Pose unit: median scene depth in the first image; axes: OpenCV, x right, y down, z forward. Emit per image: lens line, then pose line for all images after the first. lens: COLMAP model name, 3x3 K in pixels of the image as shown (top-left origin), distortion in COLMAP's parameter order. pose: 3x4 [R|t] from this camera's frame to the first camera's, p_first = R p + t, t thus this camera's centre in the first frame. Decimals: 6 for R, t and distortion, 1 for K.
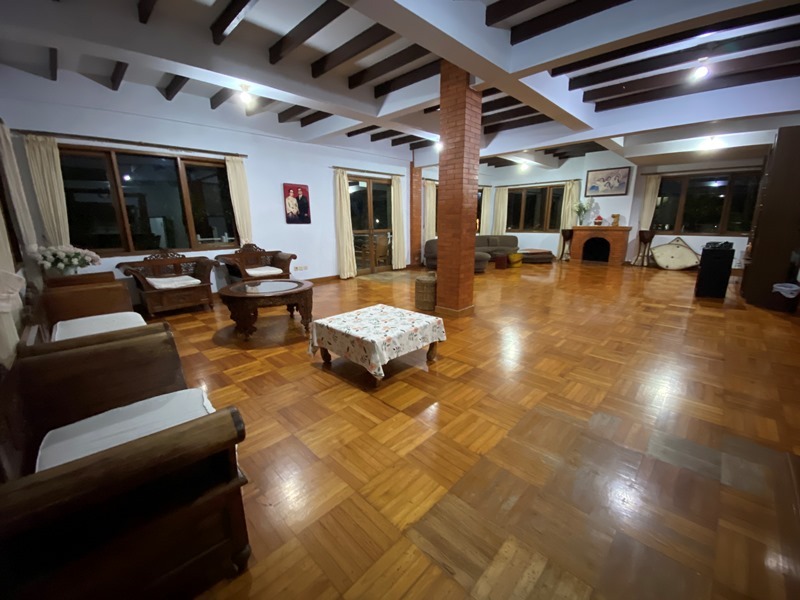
lens RADIAL K [[324.7, 0, 401.2], [0, 324.7, 298.9], [0, 0, 1]] dist [0.001226, 0.000028]
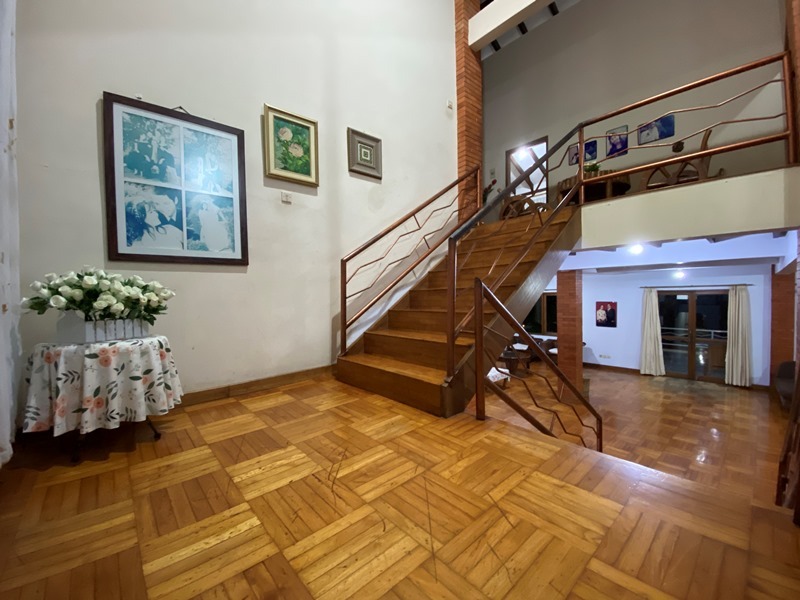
lens RADIAL K [[324.7, 0, 400.7], [0, 324.7, 300.9], [0, 0, 1]] dist [0.001226, 0.000028]
pose [[-0.065463, 0.027156, -0.997485, 1.232634], [-0.219486, 0.974756, 0.040941, -0.205698], [0.973417, 0.221614, -0.057851, 0.154662]]
